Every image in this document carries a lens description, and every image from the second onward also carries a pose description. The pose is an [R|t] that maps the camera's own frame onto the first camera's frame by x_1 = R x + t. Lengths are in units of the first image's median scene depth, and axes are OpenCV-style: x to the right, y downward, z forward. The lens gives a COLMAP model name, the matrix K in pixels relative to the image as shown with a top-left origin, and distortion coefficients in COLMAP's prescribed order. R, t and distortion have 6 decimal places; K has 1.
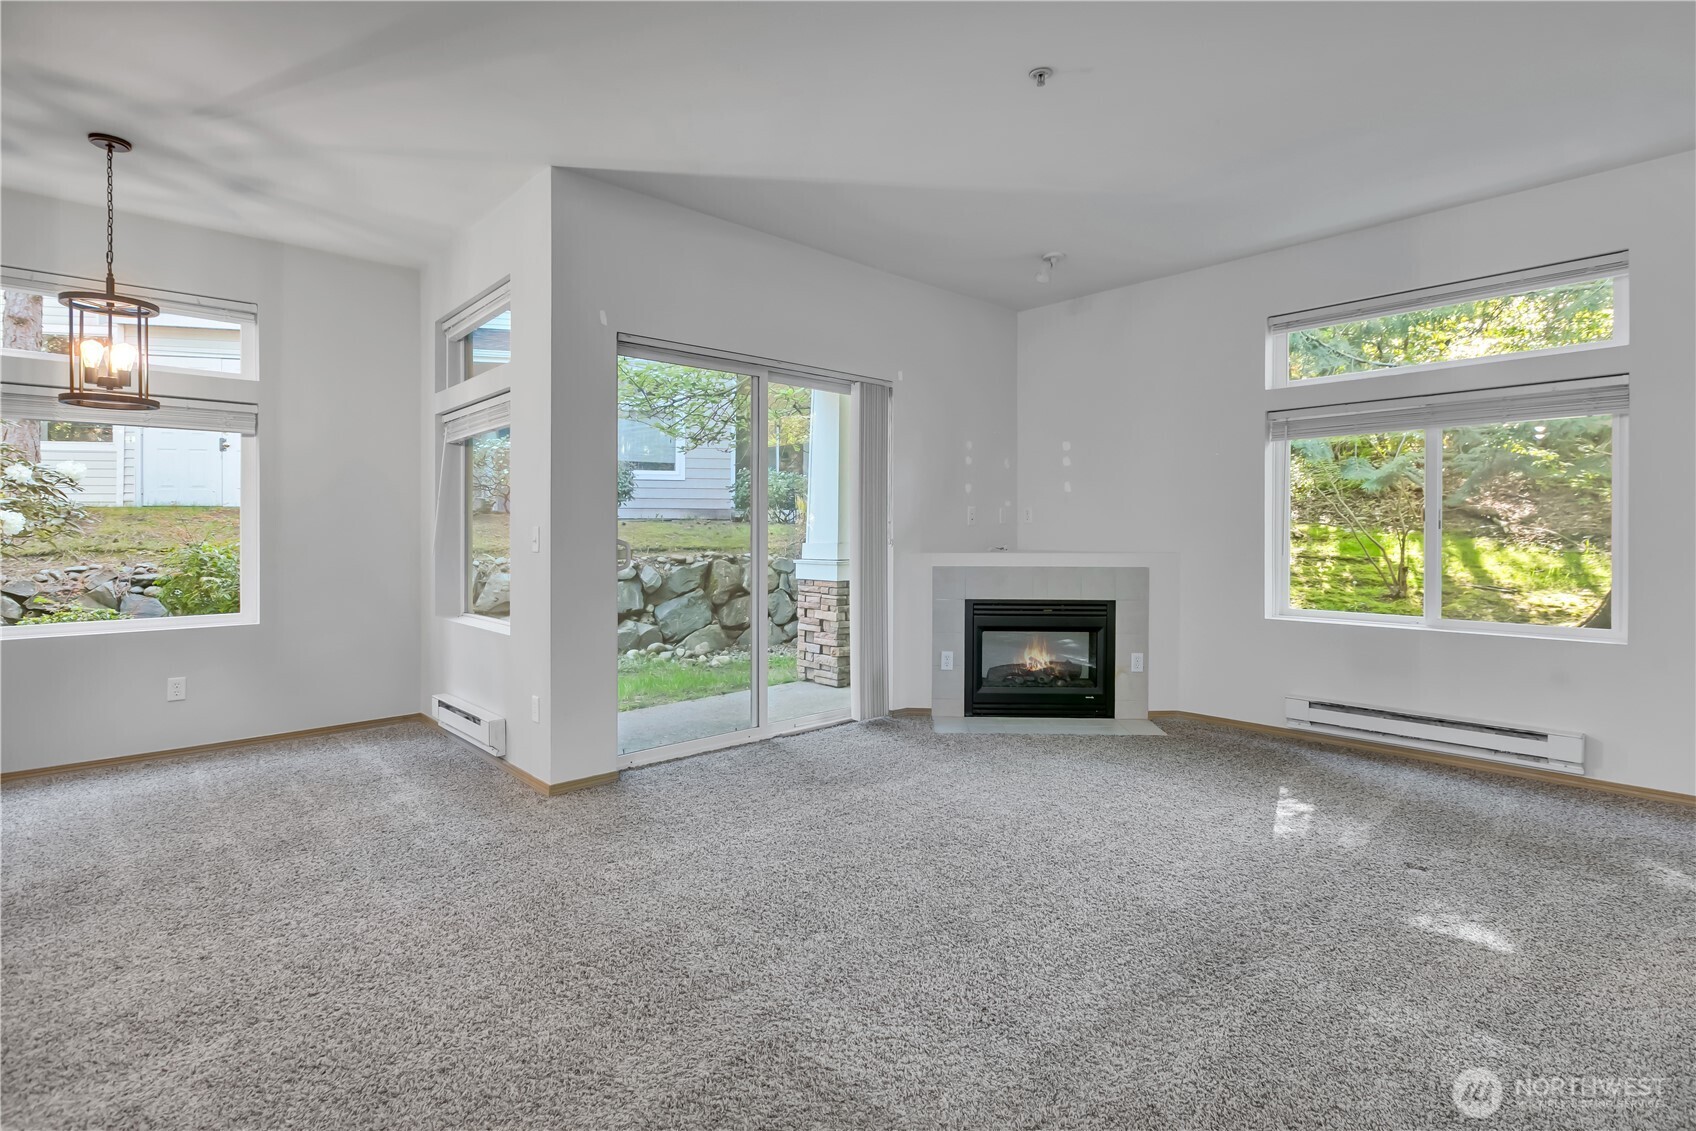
lens RADIAL K [[793.1, 0, 859.7], [0, 793.1, 531.7], [0, 0, 1]] dist [0.001906, -0.000185]
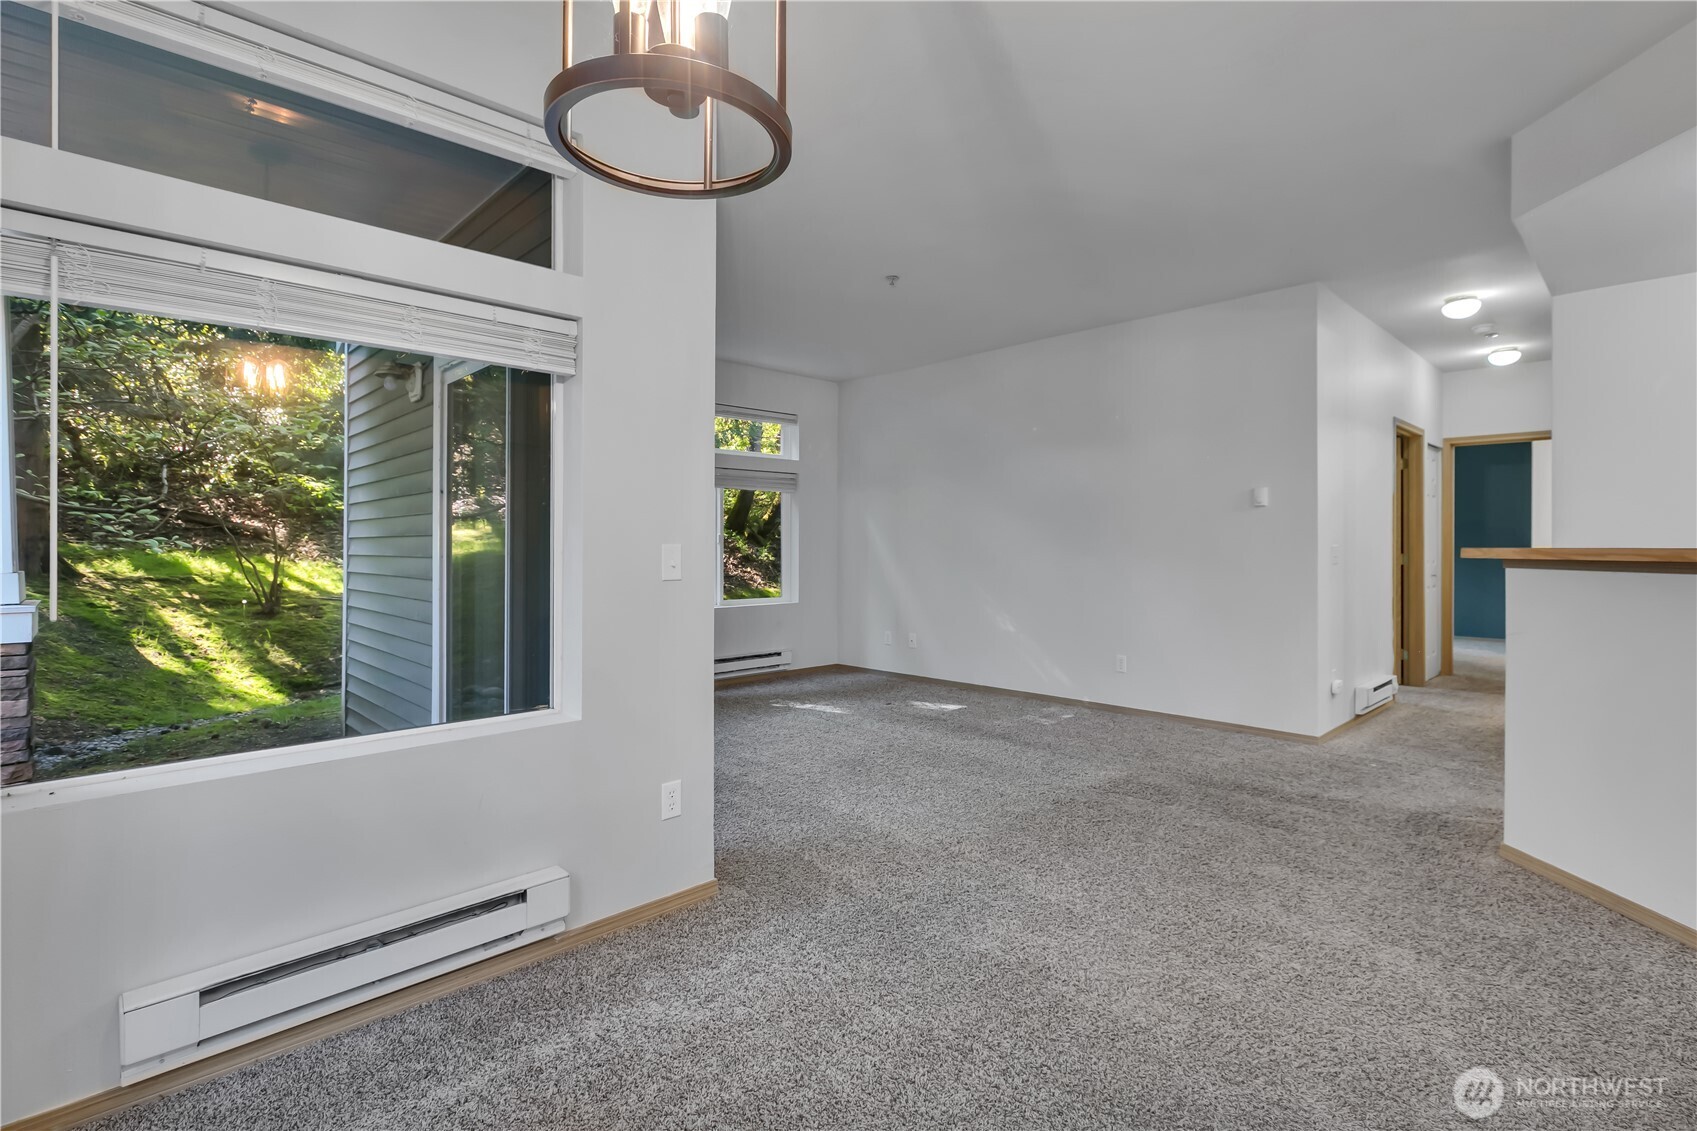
lens RADIAL K [[794.1, 0, 856.1], [0, 794.1, 535.3], [0, 0, 1]] dist [0.001434, -0.000364]
pose [[-0.002347, 0.016466, 0.999862, -0.863937], [-0.003657, 0.999858, -0.016474, -0.002728], [-0.999991, -0.003695, -0.002287, 0.638247]]
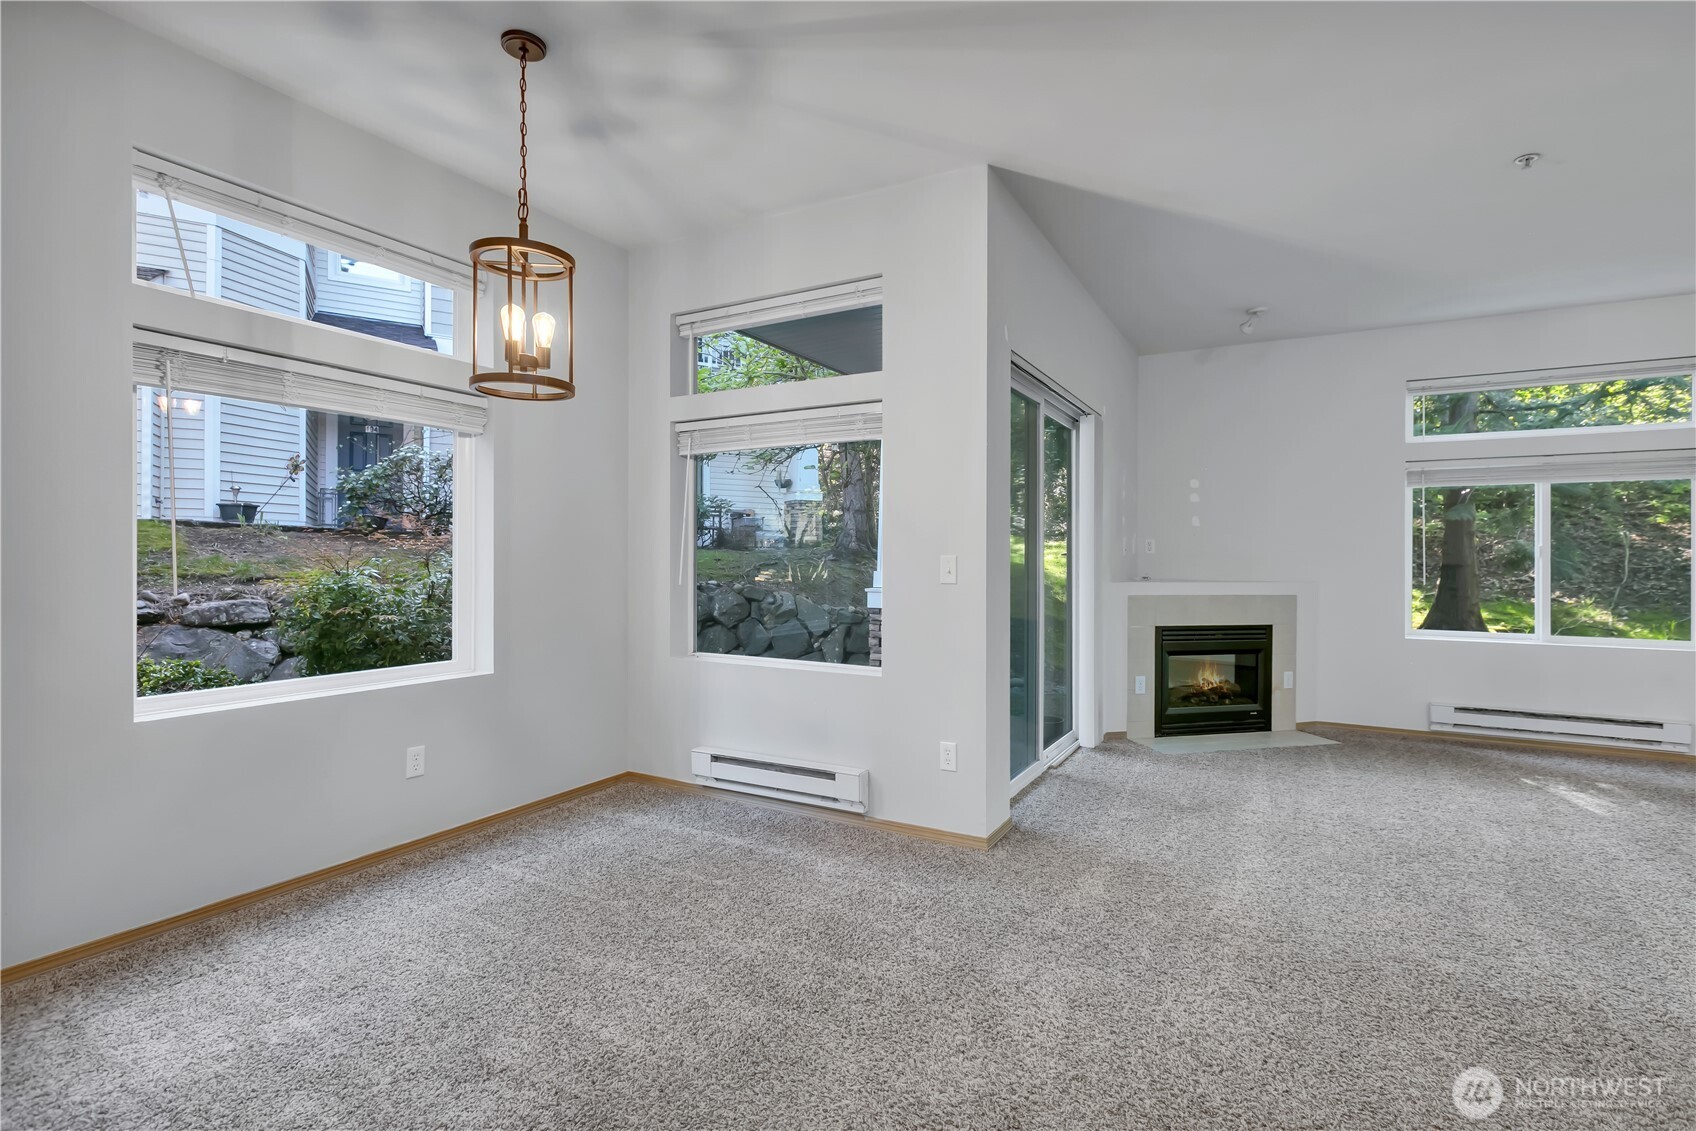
lens RADIAL K [[782.0, 0, 866.1], [0, 782.0, 555.4], [0, 0, 1]] dist [0.000151, -0.000376]
pose [[0.955555, 0.009054, 0.294675, -0.585167], [-0.008375, 0.999959, -0.003566, -0.001928], [-0.294695, 0.000939, 0.955591, 0.130137]]
